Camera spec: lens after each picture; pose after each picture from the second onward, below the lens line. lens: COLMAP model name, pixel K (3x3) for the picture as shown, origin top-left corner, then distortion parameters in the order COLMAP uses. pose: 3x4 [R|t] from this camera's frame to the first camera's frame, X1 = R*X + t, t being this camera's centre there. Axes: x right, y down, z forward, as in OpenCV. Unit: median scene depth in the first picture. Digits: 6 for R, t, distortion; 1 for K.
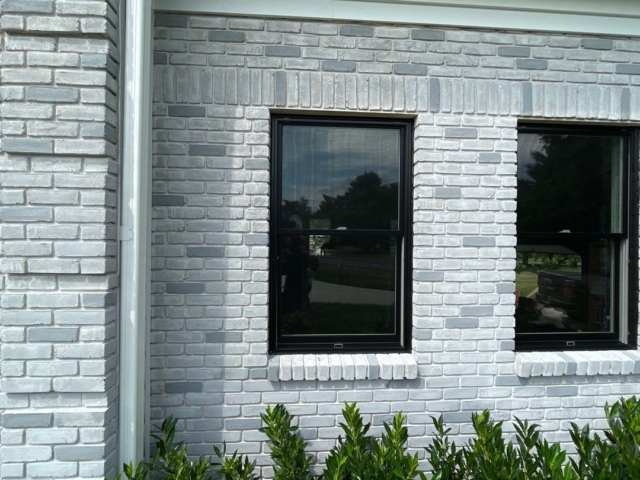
lens RADIAL K [[345.8, 0, 320.0], [0, 345.8, 240.0], [0, 0, 1]] dist [0.000102, -0.000489]
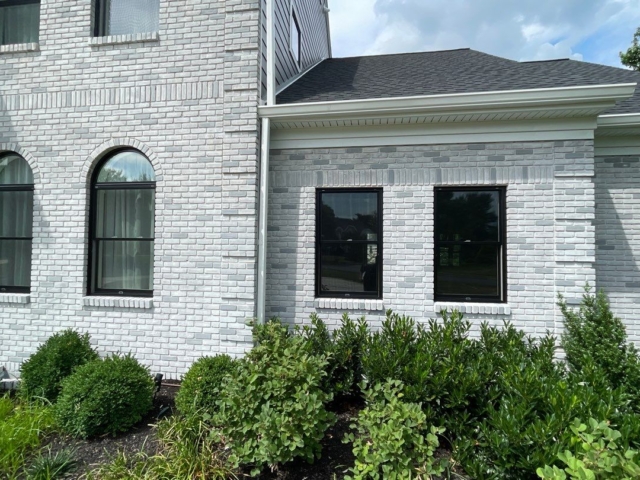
lens RADIAL K [[345.8, 0, 320.0], [0, 345.8, 240.0], [0, 0, 1]] dist [0.000102, -0.000489]
pose [[0.979263, -0.006423, -0.202490, 0.340793], [-0.001602, 0.999221, -0.039443, 0.053408], [0.202585, 0.038949, 0.978490, -1.196206]]
